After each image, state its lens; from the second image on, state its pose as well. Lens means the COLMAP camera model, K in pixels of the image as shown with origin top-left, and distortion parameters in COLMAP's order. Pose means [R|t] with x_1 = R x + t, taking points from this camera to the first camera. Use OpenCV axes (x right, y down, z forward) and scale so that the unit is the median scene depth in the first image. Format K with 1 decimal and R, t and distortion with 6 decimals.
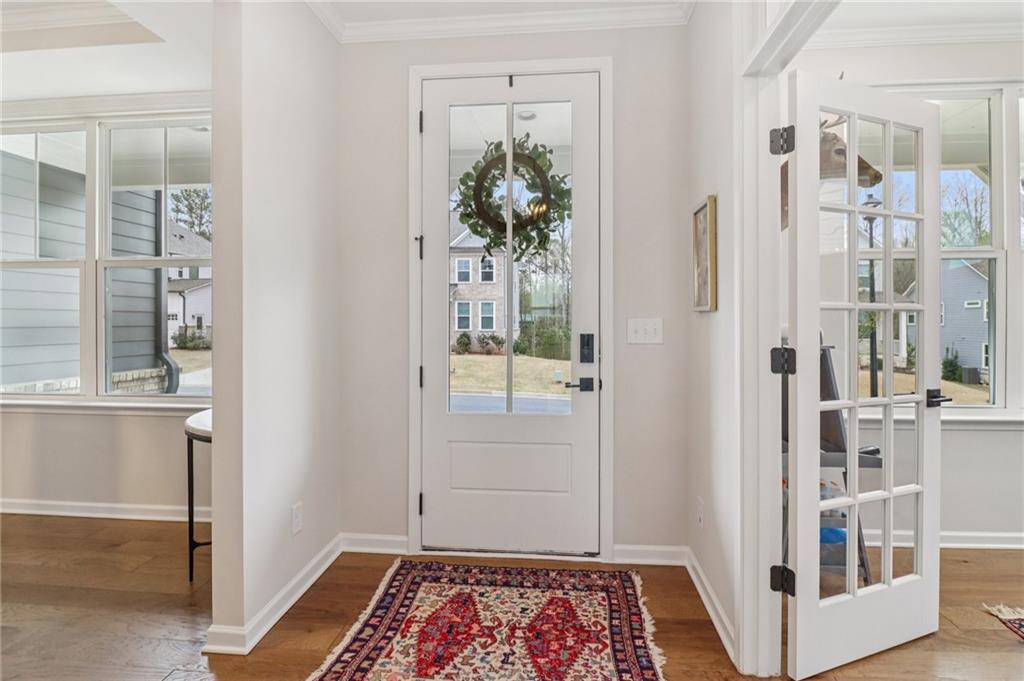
lens RADIAL K [[532.2, 0, 513.2], [0, 532.2, 319.6], [0, 0, 1]] dist [0.002548, -0.013213]
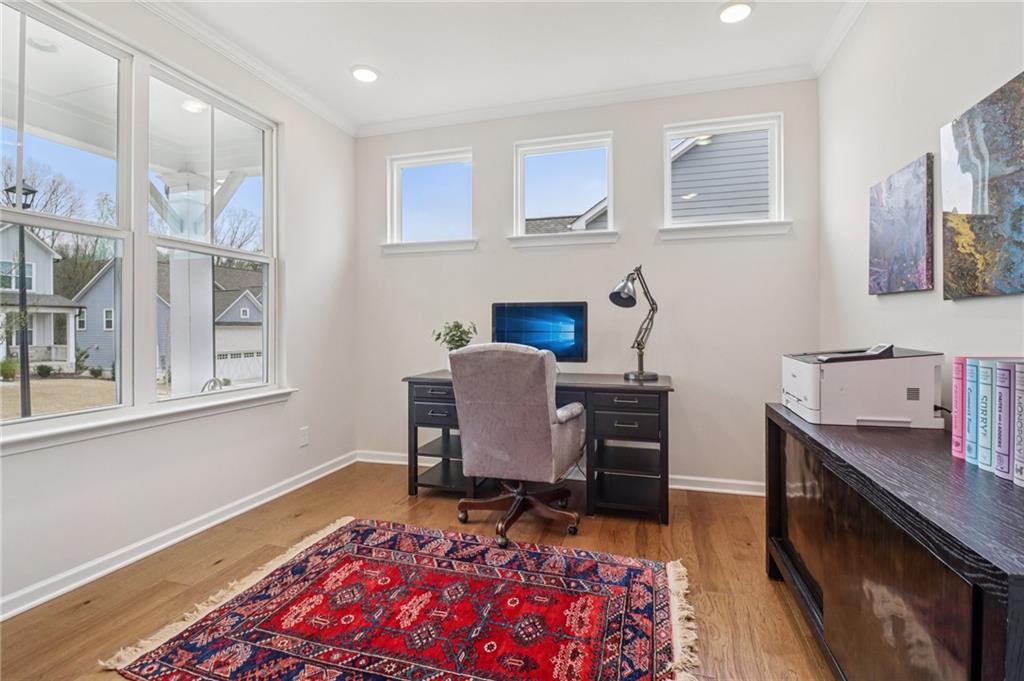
lens RADIAL K [[474.5, 0, 514.7], [0, 474.5, 324.0], [0, 0, 1]] dist [0.003688, -0.015273]
pose [[0.188543, 0.001585, 0.982064, 0.258314], [0.002960, 0.999993, -0.002182, 0.030138], [-0.982060, 0.003318, 0.188537, 0.200318]]
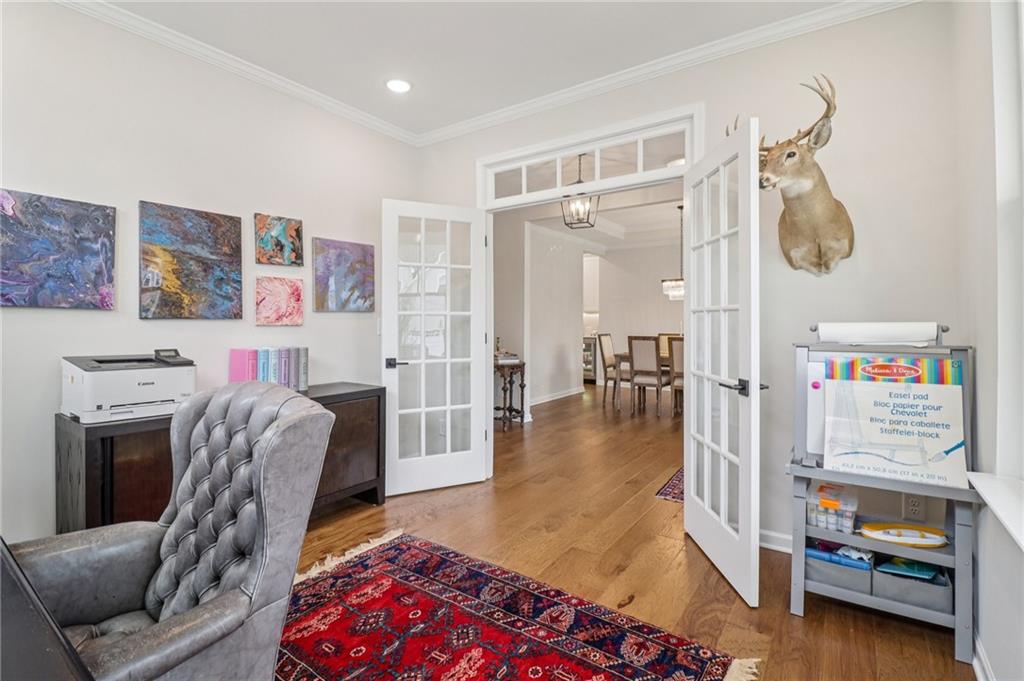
lens RADIAL K [[474.5, 0, 514.7], [0, 474.5, 324.0], [0, 0, 1]] dist [0.003688, -0.015273]
pose [[-0.489538, 0.001039, -0.871982, 1.555535], [-0.001997, 0.999995, 0.002313, 0.003036], [0.871980, 0.002874, -0.489533, 0.911010]]
